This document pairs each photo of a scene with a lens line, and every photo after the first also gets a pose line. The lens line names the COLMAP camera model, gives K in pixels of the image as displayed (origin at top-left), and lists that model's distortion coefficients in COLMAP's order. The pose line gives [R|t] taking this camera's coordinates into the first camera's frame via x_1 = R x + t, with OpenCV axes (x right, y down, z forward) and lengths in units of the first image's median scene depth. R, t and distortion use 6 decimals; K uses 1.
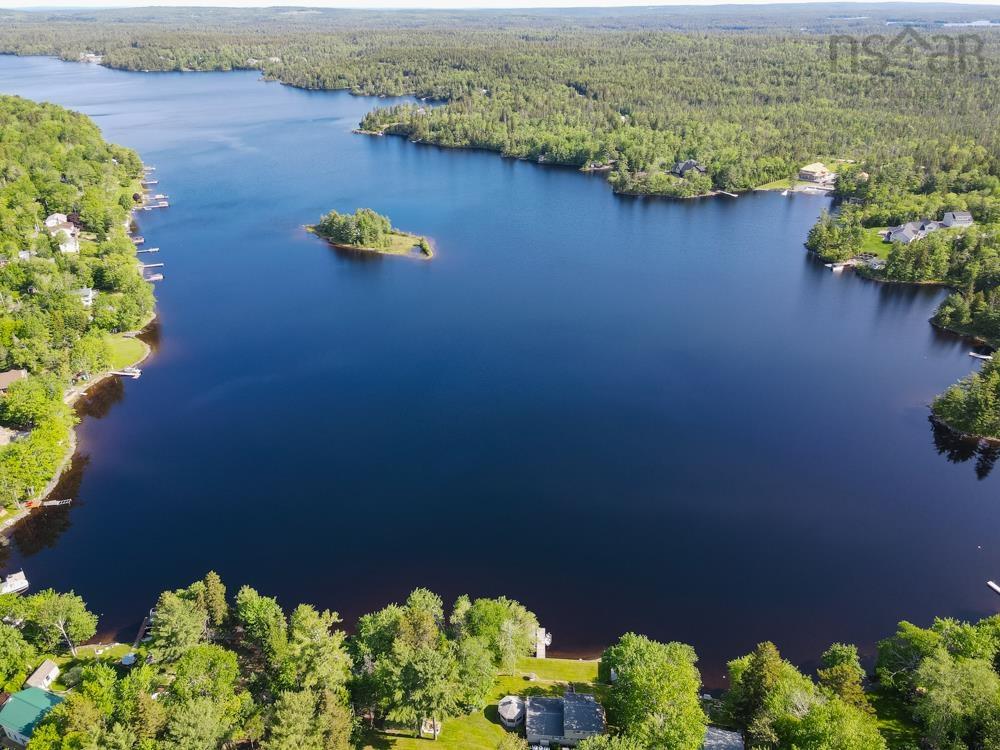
lens RADIAL K [[722.4, 0, 492.8], [0, 722.4, 371.2], [0, 0, 1]] dist [0.009214, 0.005320]
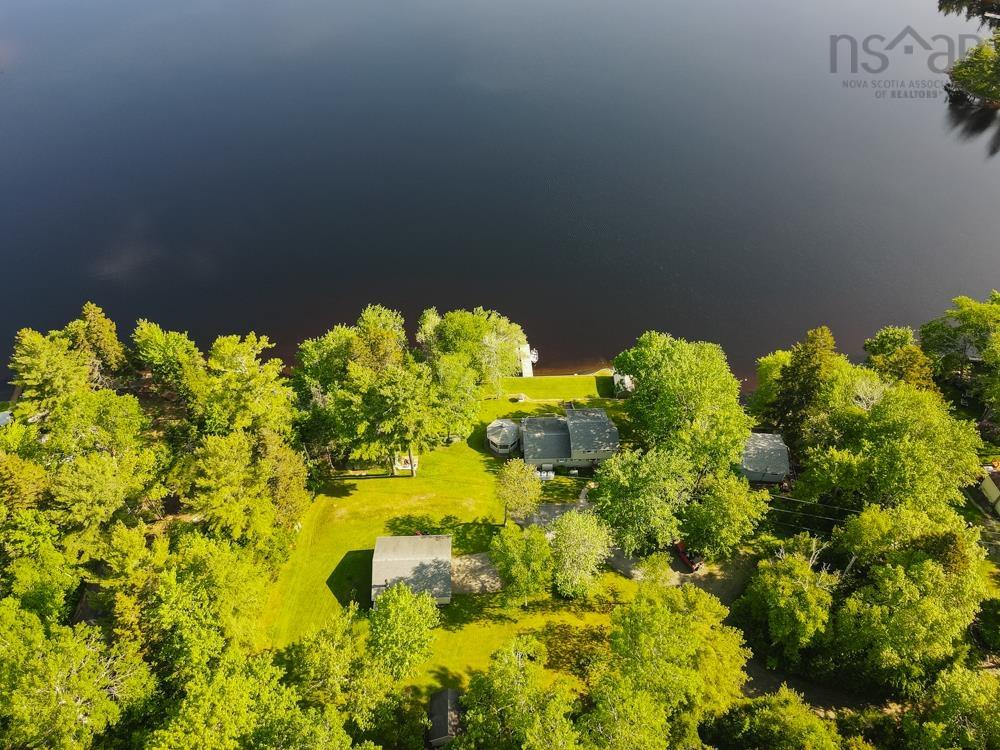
lens RADIAL K [[722.4, 0, 492.8], [0, 722.4, 371.2], [0, 0, 1]] dist [0.009214, 0.005320]
pose [[0.993584, -0.081378, 0.078533, -0.044550], [0.051235, 0.942968, 0.328918, 0.134310], [-0.100821, -0.322784, 0.941087, 0.263328]]
